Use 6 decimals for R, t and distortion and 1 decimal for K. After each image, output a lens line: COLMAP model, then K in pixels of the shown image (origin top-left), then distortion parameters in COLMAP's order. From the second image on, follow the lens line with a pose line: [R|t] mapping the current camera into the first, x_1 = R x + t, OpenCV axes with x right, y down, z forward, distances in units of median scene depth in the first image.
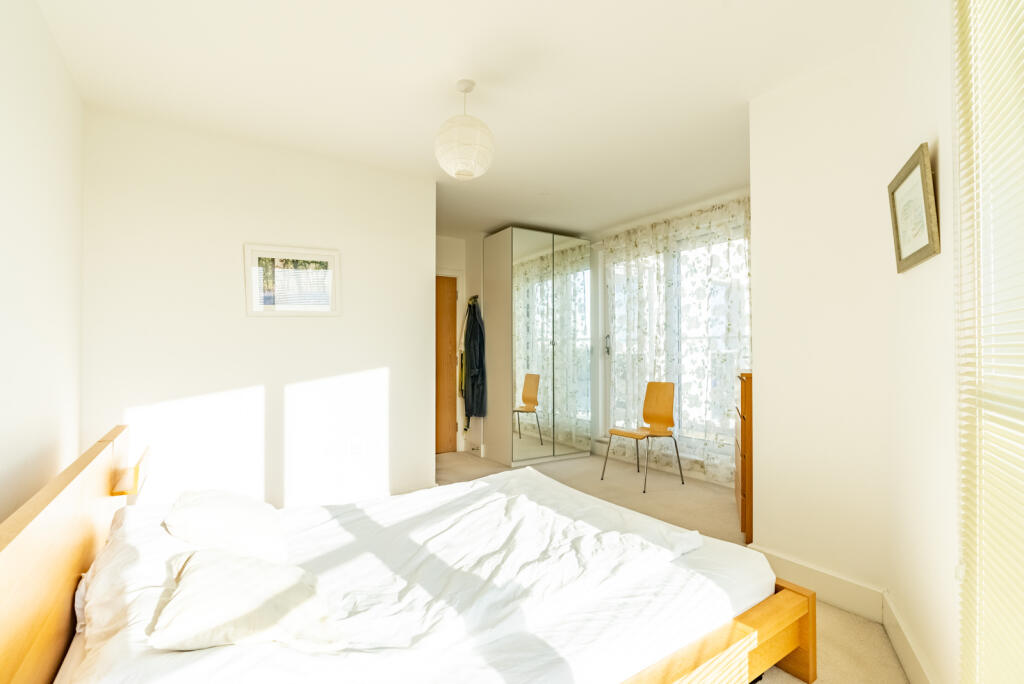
lens RADIAL K [[483.8, 0, 524.8], [0, 483.8, 345.6], [0, 0, 1]] dist [-0.000264, -0.000089]
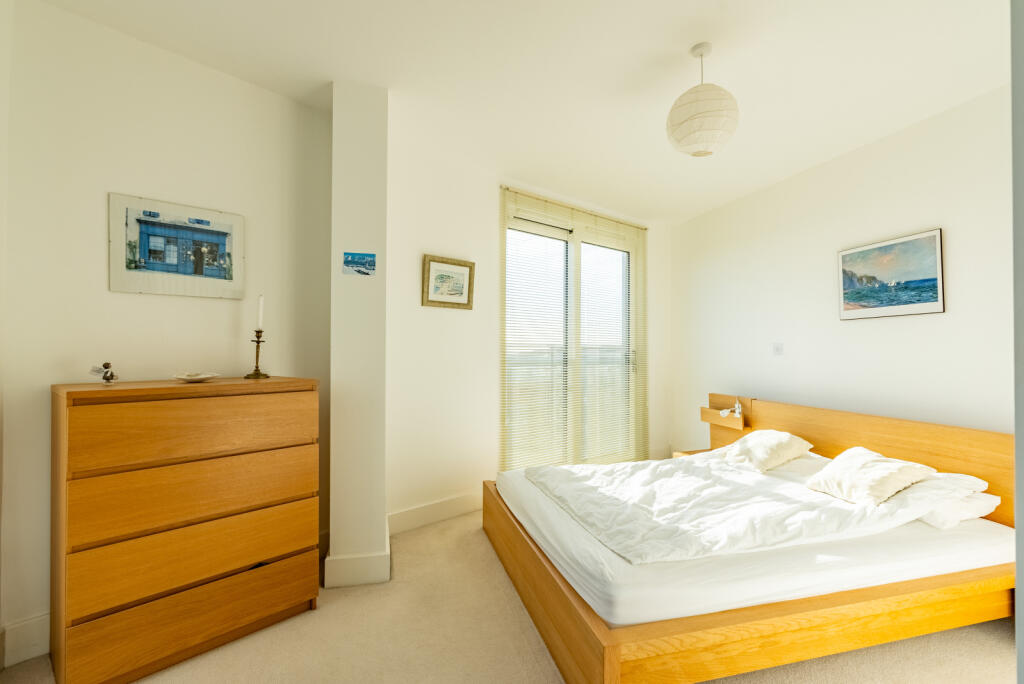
lens RADIAL K [[483.8, 0, 524.8], [0, 483.8, 345.6], [0, 0, 1]] dist [-0.000264, -0.000089]
pose [[-0.954554, 0.000608, 0.298038, -0.050643], [-0.005741, 0.999775, -0.020427, 0.012607], [-0.297984, -0.021210, -0.954335, 1.085227]]
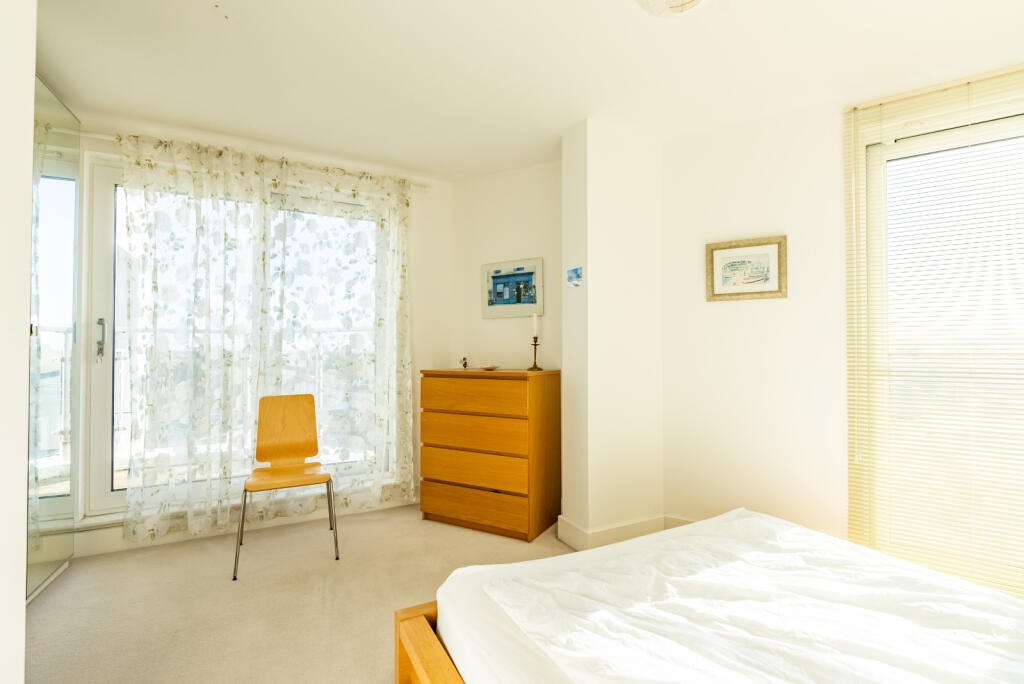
lens RADIAL K [[483.8, 0, 524.8], [0, 483.8, 345.6], [0, 0, 1]] dist [-0.000264, -0.000089]
pose [[0.092955, 0.010743, 0.995612, -0.372231], [-0.011878, 0.999883, -0.009680, 0.007931], [-0.995599, -0.010927, 0.093071, 0.611676]]
